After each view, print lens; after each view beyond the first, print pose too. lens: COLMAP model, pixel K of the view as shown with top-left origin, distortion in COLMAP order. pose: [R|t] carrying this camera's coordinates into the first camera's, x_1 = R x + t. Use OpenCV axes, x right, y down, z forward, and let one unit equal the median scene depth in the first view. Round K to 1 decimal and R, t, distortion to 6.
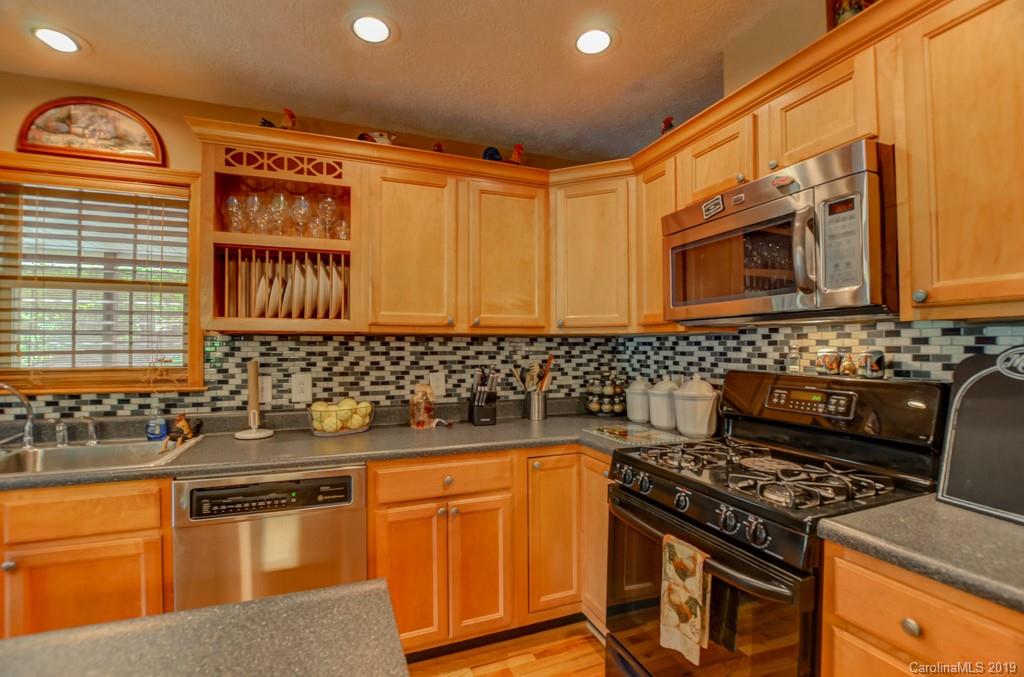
lens RADIAL K [[452.8, 0, 512.2], [0, 452.8, 344.2], [0, 0, 1]] dist [-0.026504, 0.001541]
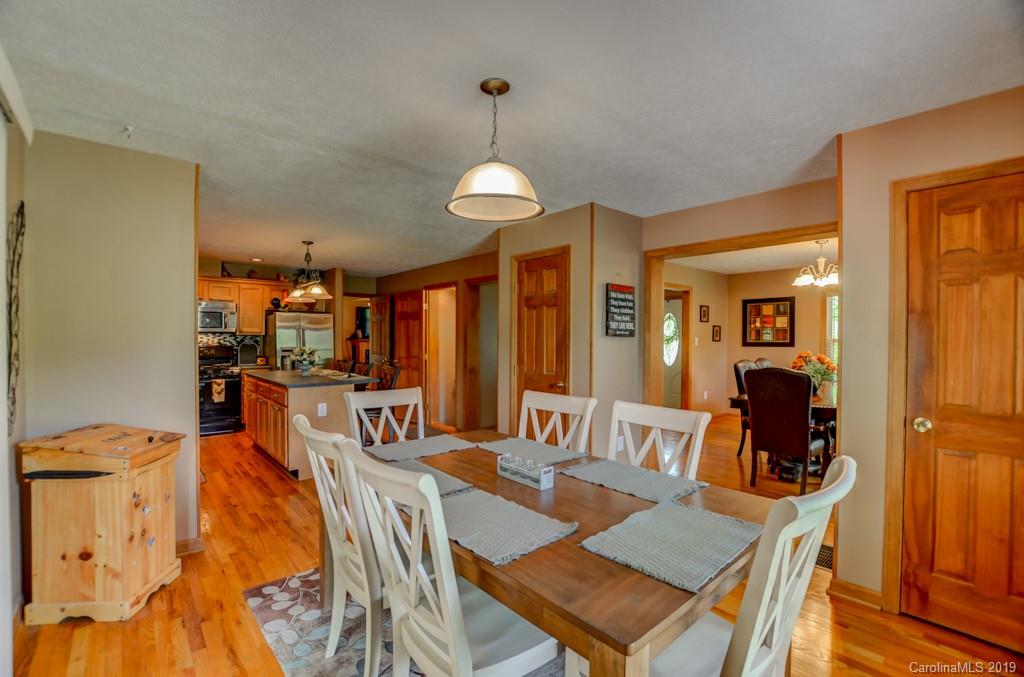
lens RADIAL K [[452.8, 0, 508.8], [0, 452.8, 340.6], [0, 0, 1]] dist [-0.026504, 0.001541]
pose [[-0.338209, -0.007914, 0.941038, -3.120322], [-0.014108, 0.999895, 0.003338, -0.025781], [-0.940965, -0.012147, -0.338285, -0.194461]]
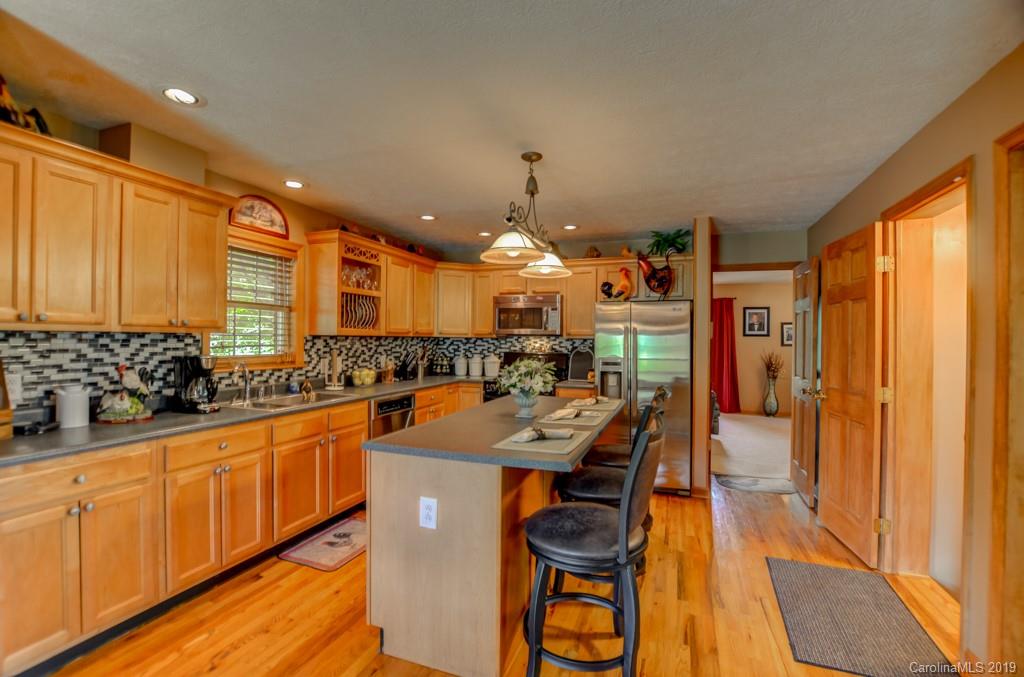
lens RADIAL K [[452.8, 0, 509.8], [0, 452.8, 339.9], [0, 0, 1]] dist [-0.026504, 0.001541]
pose [[0.663514, 0.006629, 0.748134, -1.427956], [-0.018739, 0.999794, 0.007760, -0.033250], [-0.747929, -0.019168, 0.663502, -0.783162]]
